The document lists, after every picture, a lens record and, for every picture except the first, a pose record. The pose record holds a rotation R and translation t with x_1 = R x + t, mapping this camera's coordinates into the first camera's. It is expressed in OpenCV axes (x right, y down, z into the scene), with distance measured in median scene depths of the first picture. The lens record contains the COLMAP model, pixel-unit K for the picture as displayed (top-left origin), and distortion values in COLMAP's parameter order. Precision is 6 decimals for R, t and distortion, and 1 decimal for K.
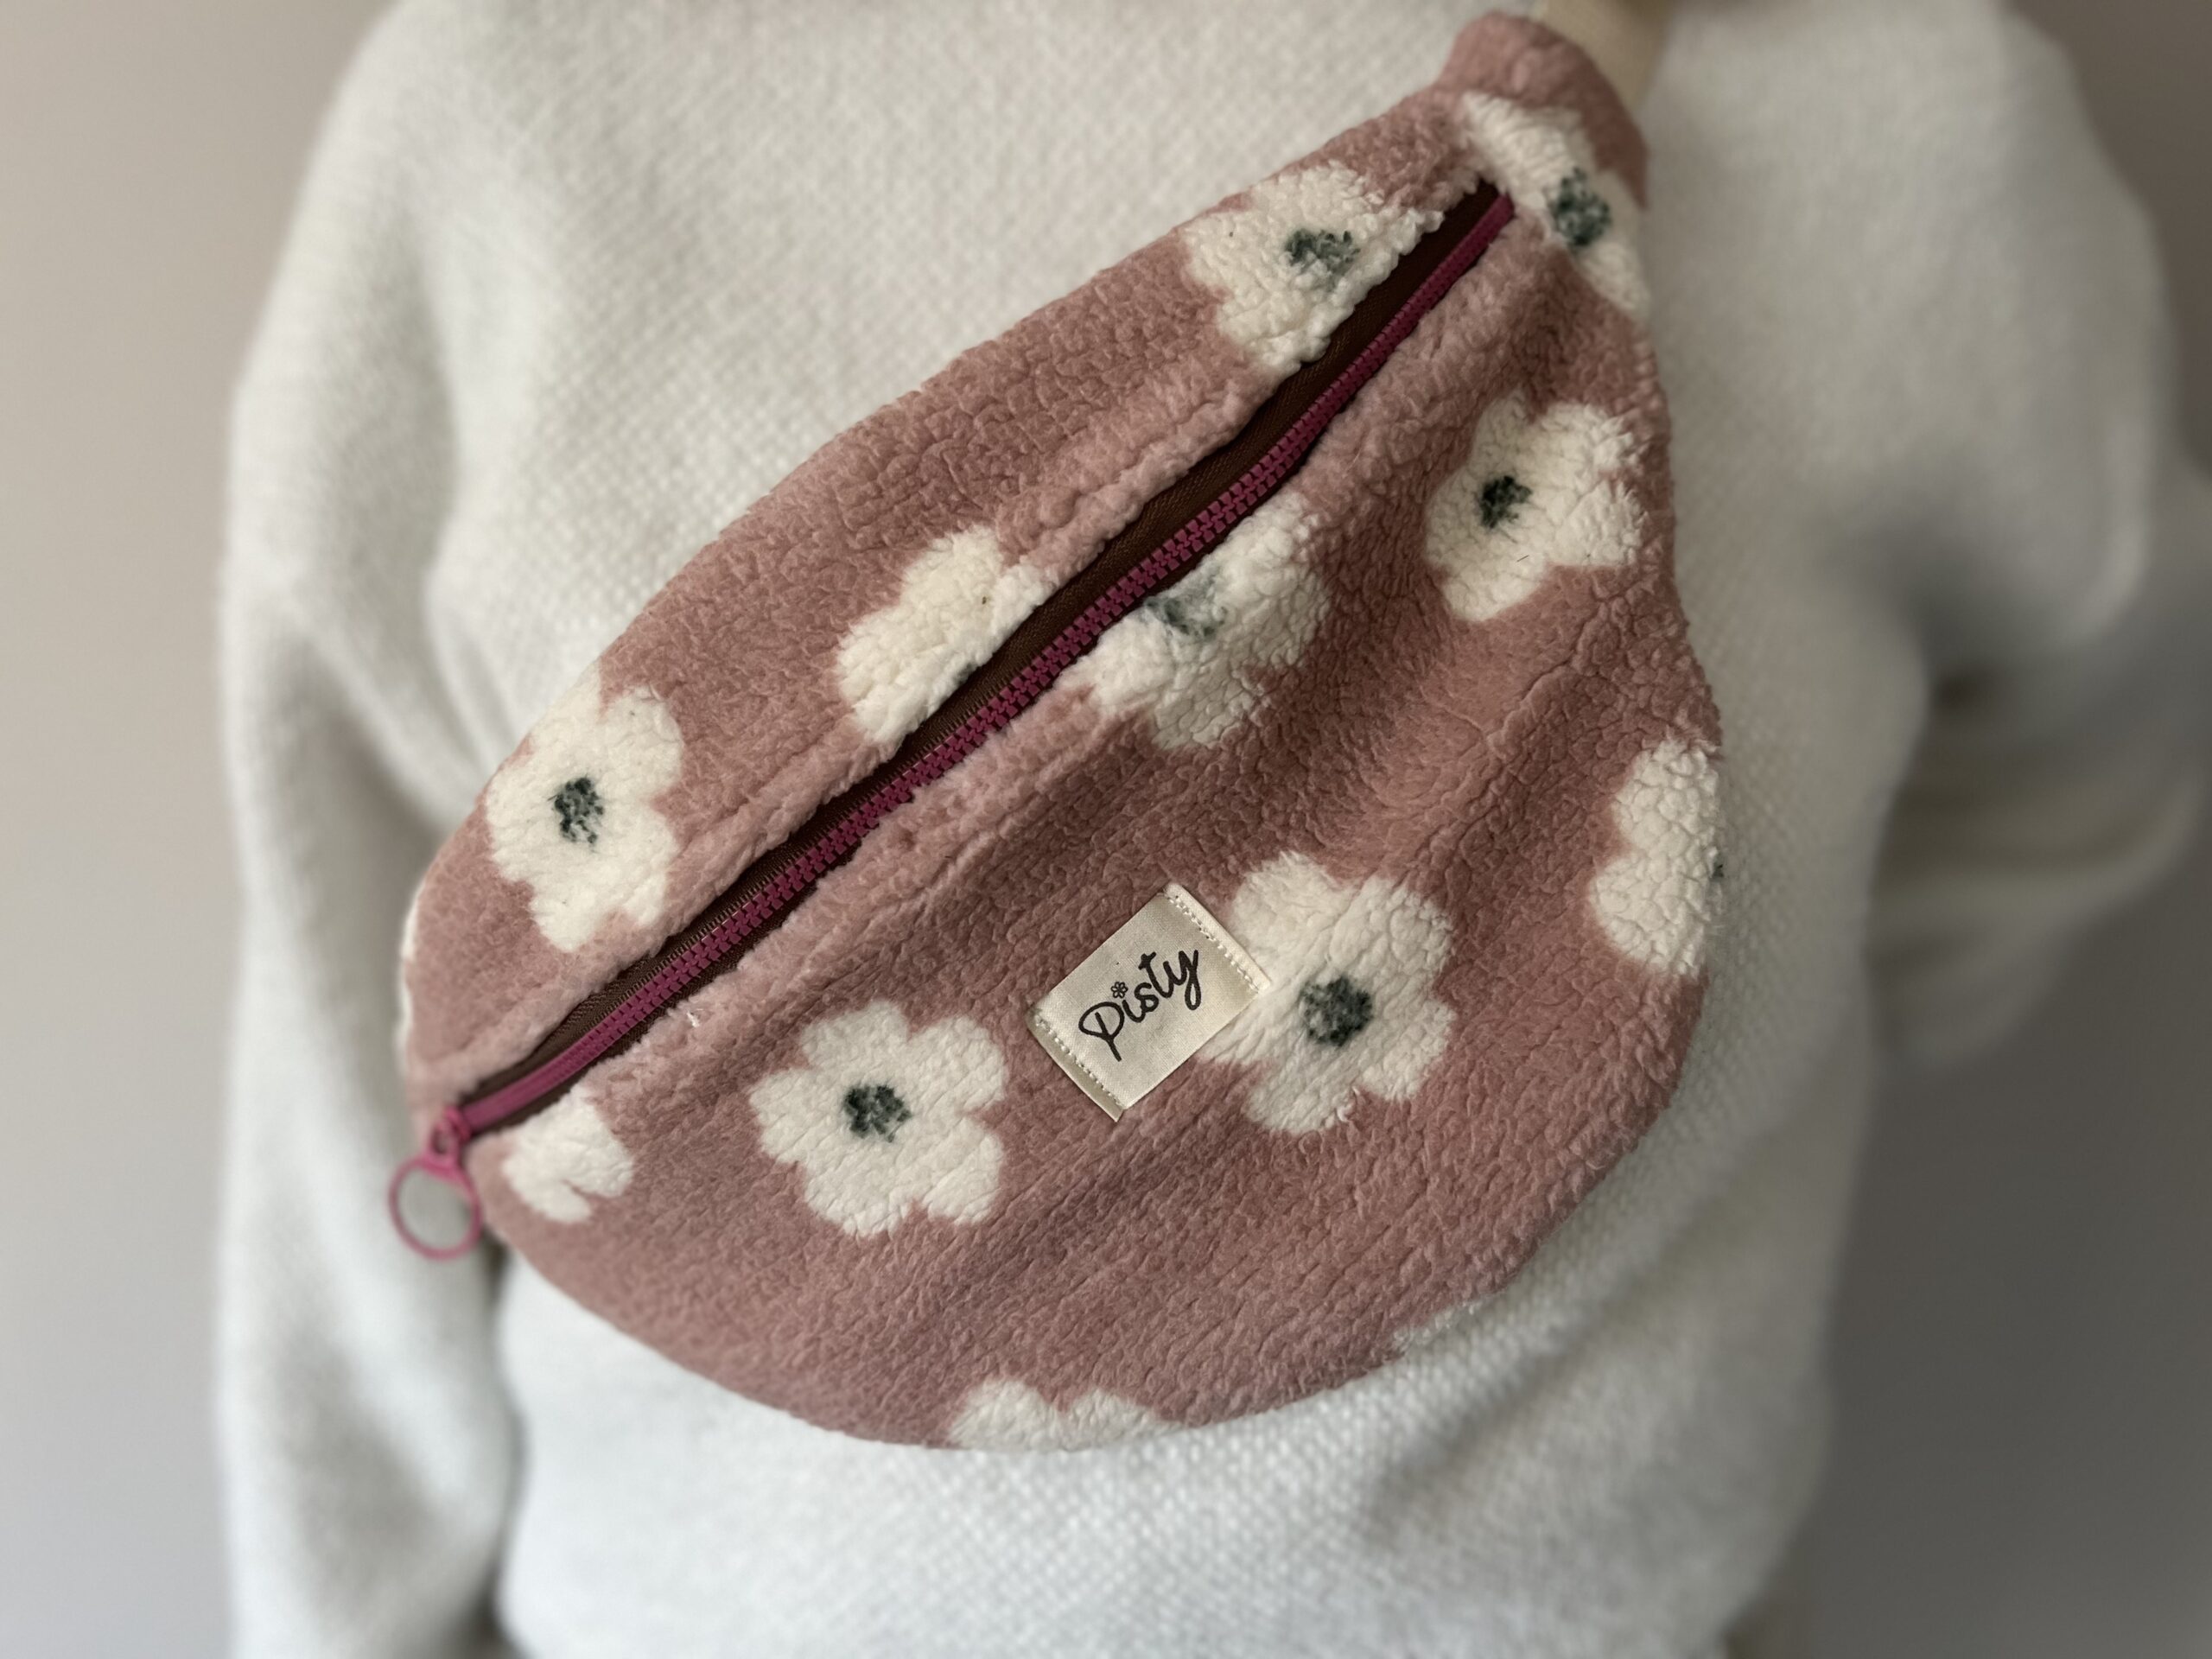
lens RADIAL K [[1715.8, 0, 1106.0], [0, 1715.8, 829.5], [0, 0, 1]] dist [0.077061, -0.180209]
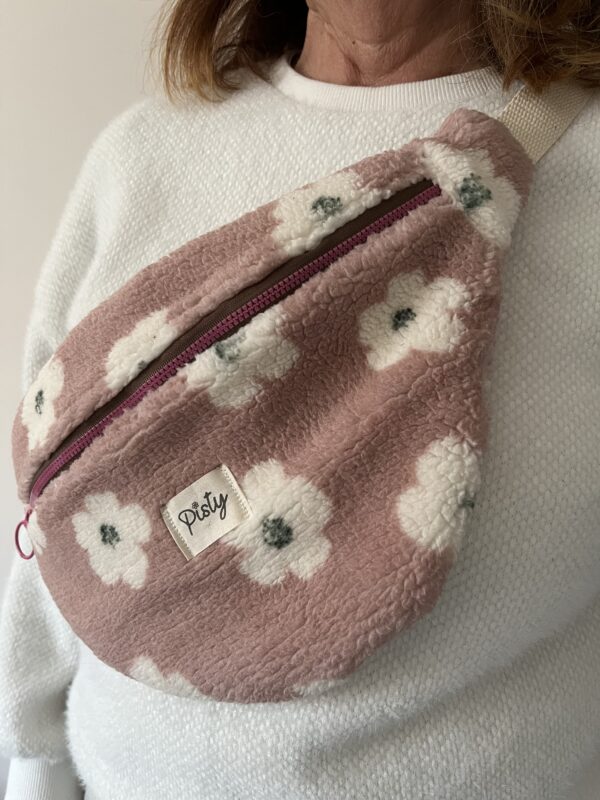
lens RADIAL K [[620.6, 0, 300.0], [0, 620.6, 400.0], [0, 0, 1]] dist [0.077061, -0.180209]
pose [[0.919721, 0.126677, -0.371572, 0.439462], [-0.153910, 0.987085, -0.044442, -0.033986], [0.361144, 0.098063, 0.927340, 0.236066]]
